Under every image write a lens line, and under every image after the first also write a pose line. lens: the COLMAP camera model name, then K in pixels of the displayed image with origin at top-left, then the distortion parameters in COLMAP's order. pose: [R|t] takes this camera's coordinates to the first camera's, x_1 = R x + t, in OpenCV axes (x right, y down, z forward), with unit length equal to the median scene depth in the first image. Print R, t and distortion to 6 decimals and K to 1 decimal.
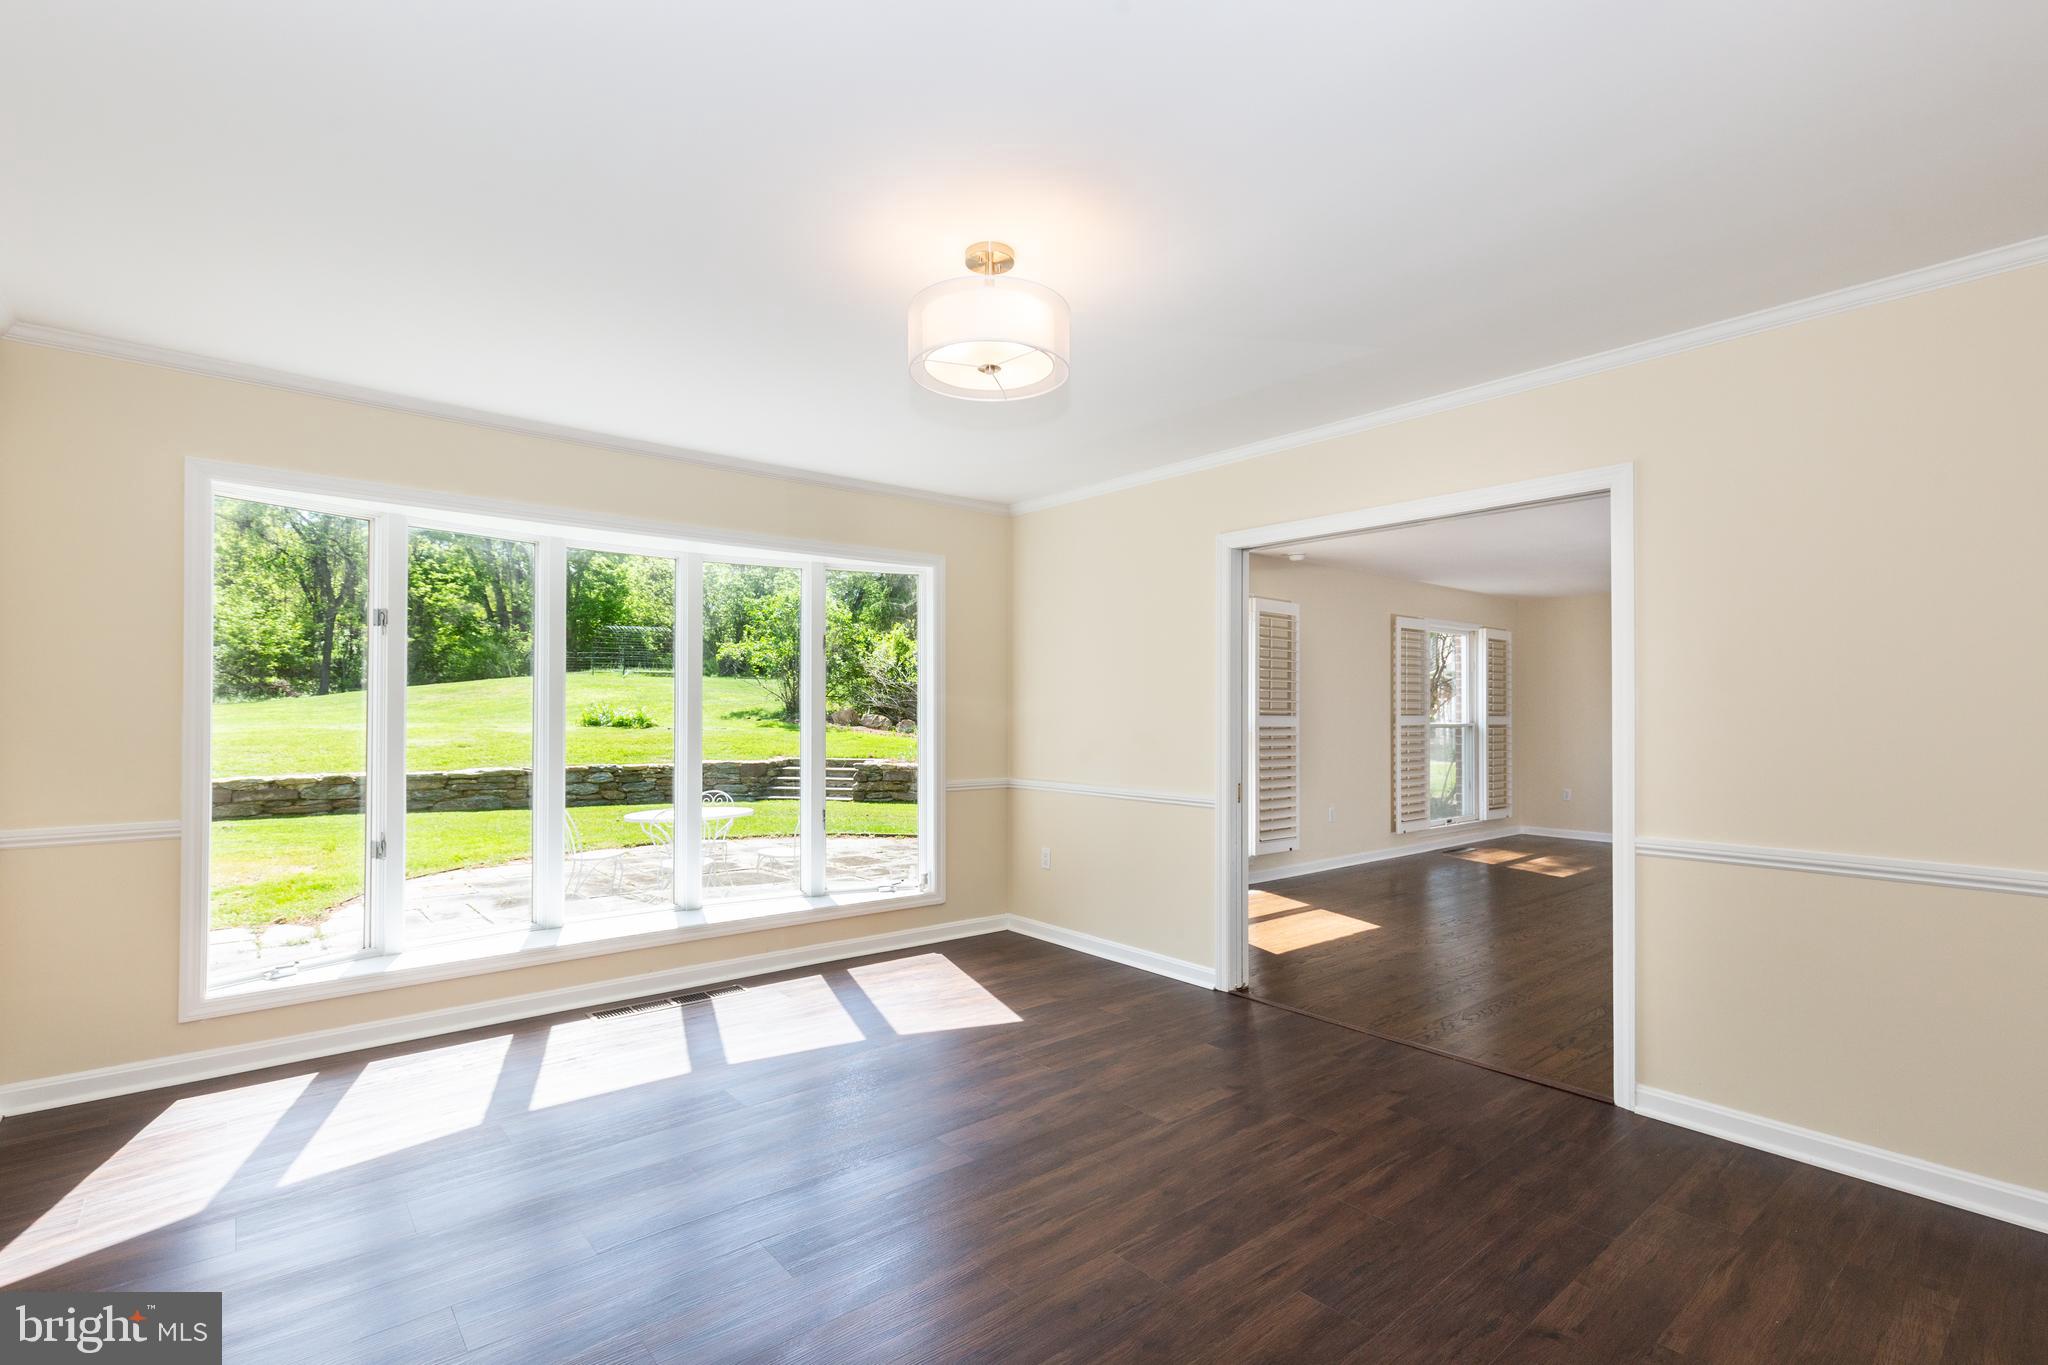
lens RADIAL K [[949.9, 0, 993.5], [0, 949.9, 706.4], [0, 0, 1]] dist [0.015705, -0.000100]
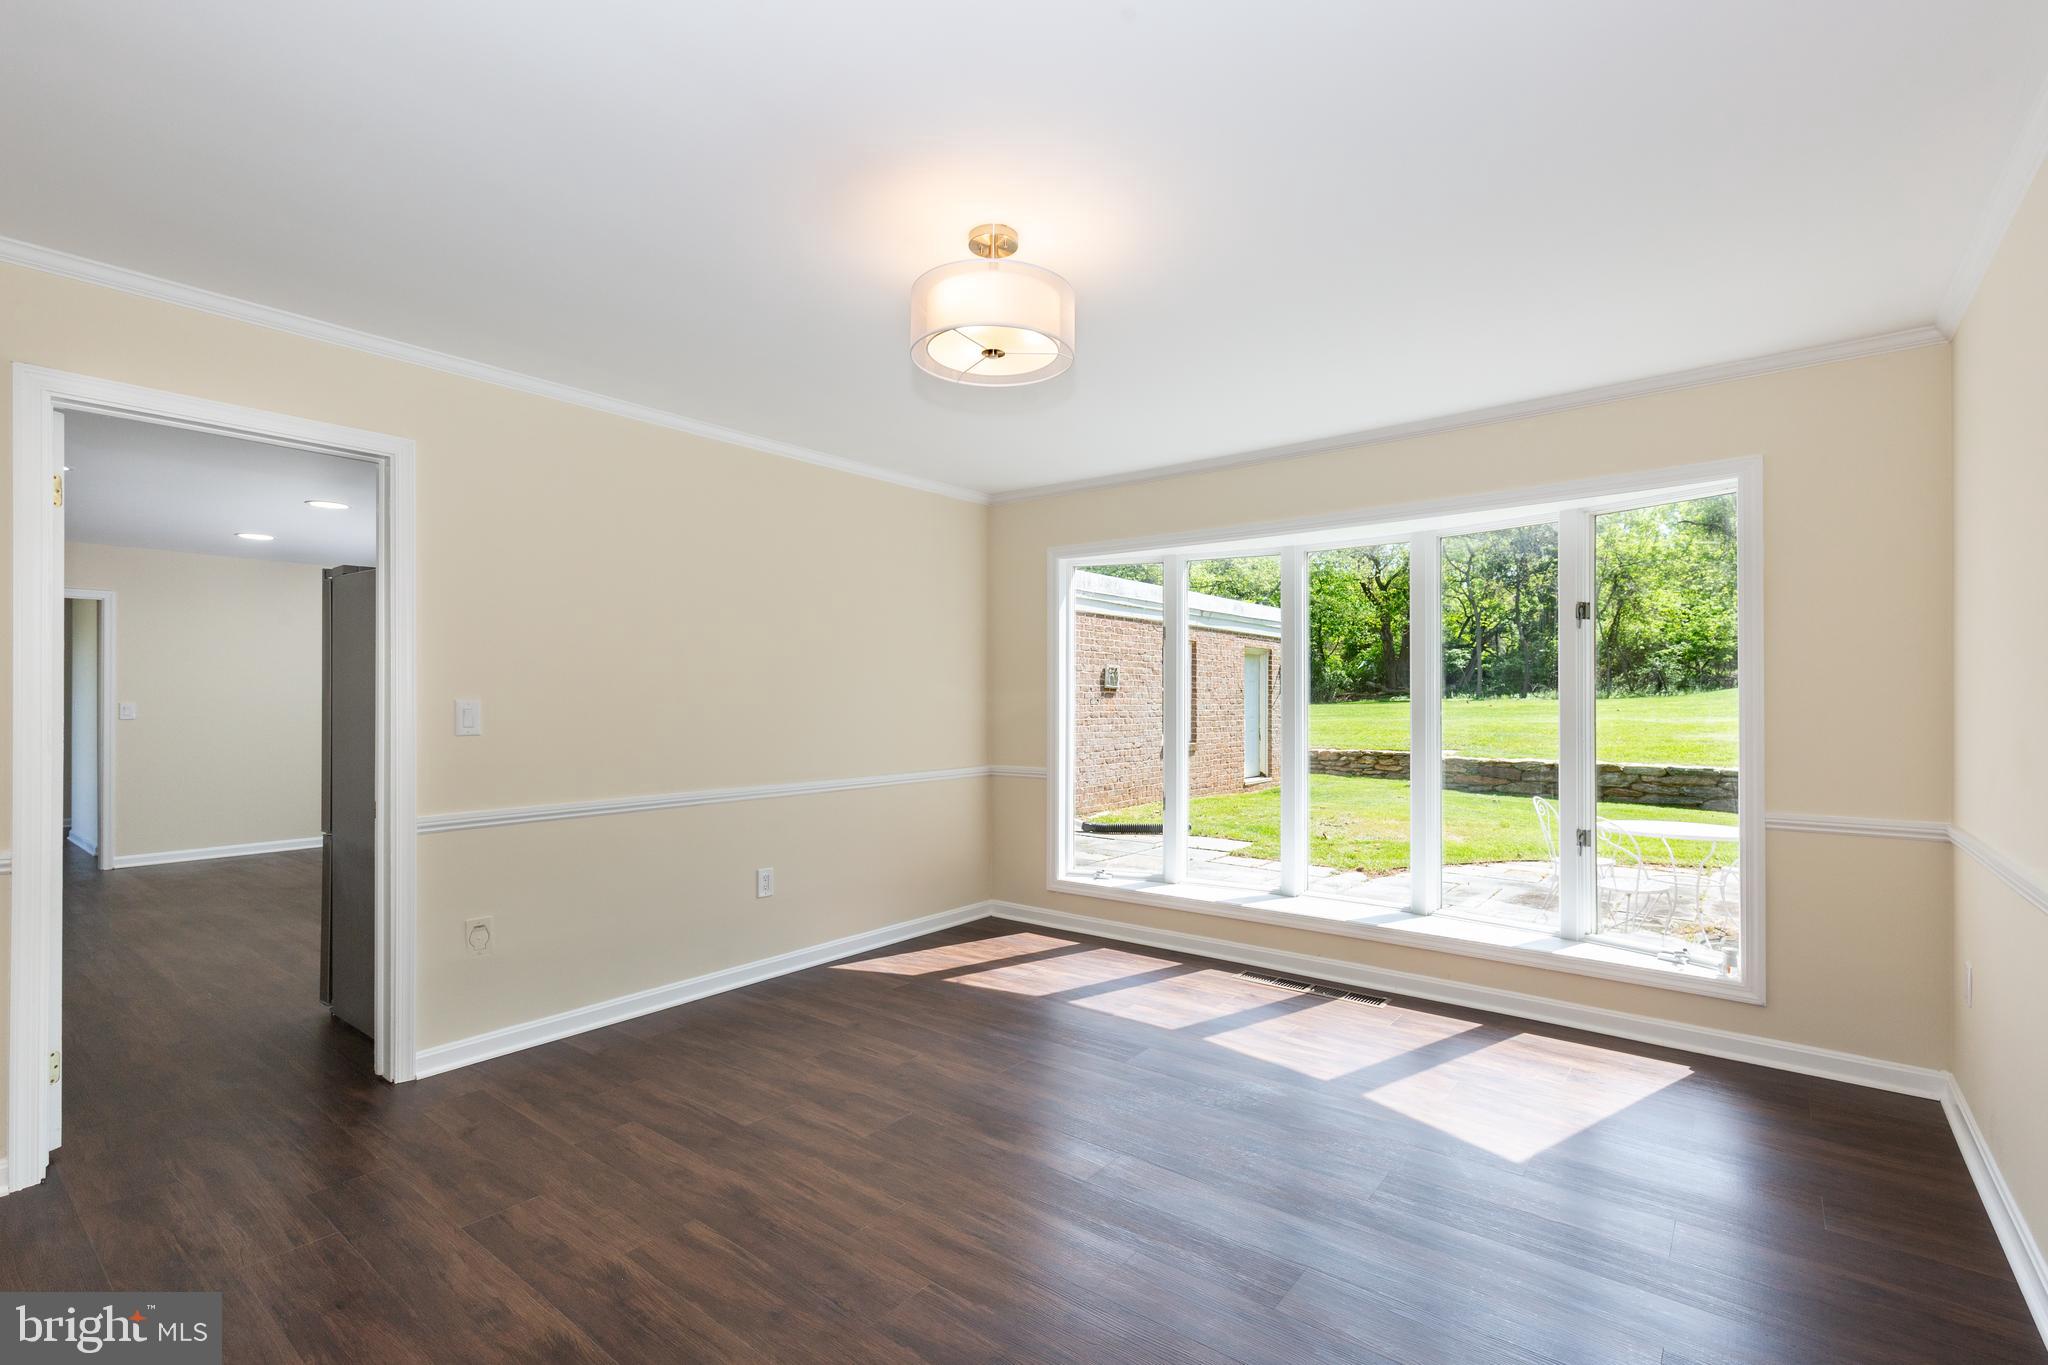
lens RADIAL K [[929.7, 0, 1022.8], [0, 929.7, 695.2], [0, 0, 1]] dist [0.000935, 0.000211]
pose [[0.218828, -0.006084, -0.975745, 0.490337], [0.001707, 0.999981, -0.005853, 0.004393], [0.975762, -0.000384, 0.218834, 0.427140]]
